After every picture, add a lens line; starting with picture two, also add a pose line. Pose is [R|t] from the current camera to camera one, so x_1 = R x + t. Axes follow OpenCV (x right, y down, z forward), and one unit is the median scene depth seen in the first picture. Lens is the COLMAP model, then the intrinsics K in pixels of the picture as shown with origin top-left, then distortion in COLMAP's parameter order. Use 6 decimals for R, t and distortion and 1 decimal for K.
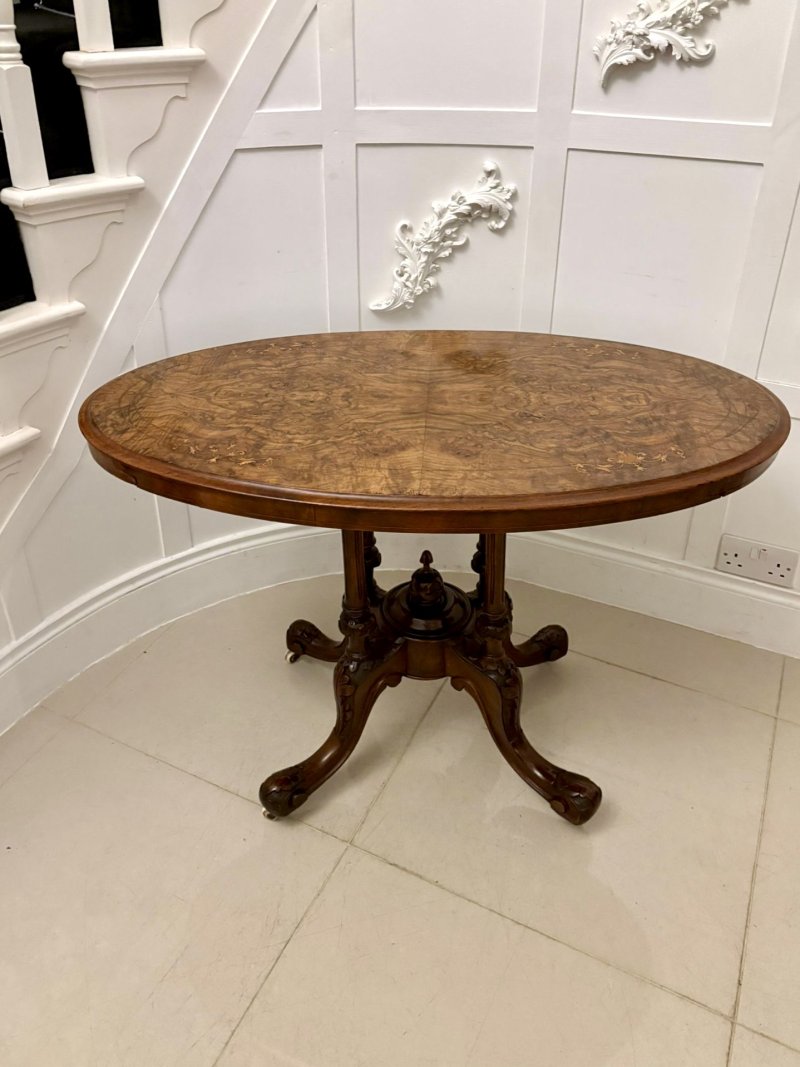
lens RADIAL K [[832.9, 0, 388.8], [0, 832.9, 434.2], [0, 0, 1]] dist [0.001326, -0.035063]
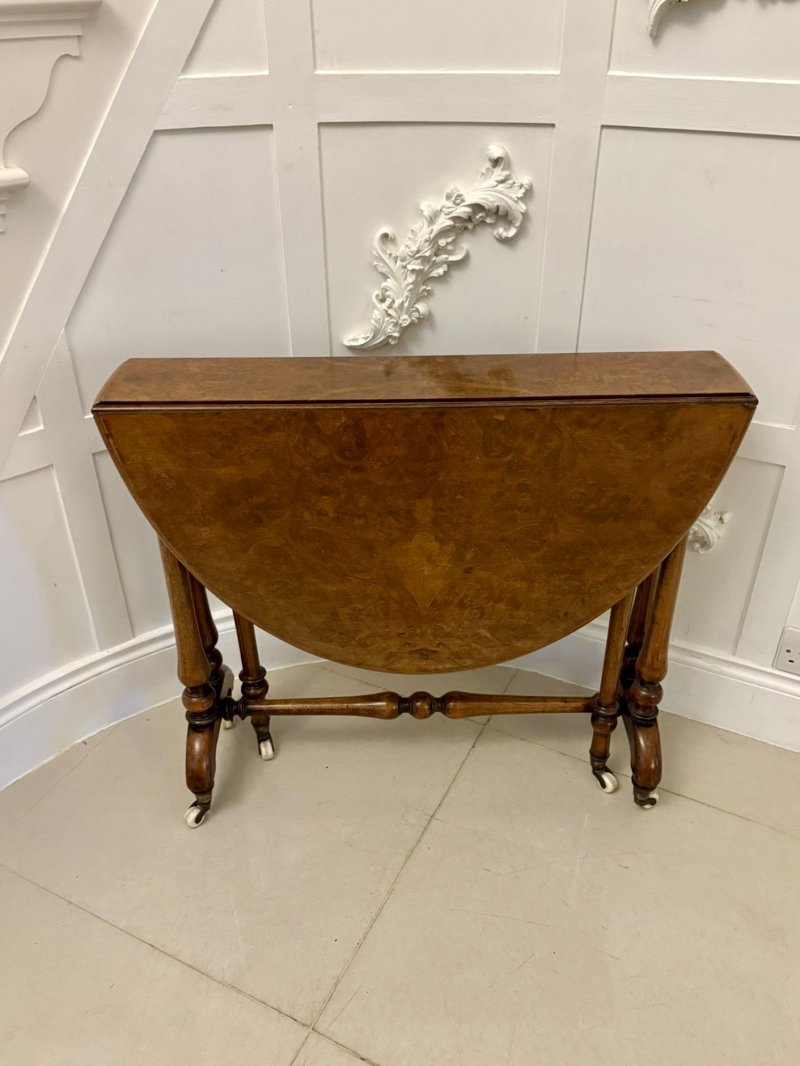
lens RADIAL K [[849.8, 0, 396.2], [0, 849.8, 534.8], [0, 0, 1]] dist [0.013000, -0.027388]
pose [[0.999896, -0.001725, -0.014351, 0.041199], [0.002998, 0.996011, 0.089182, -0.046611], [0.014140, -0.089216, 0.995912, 0.202399]]
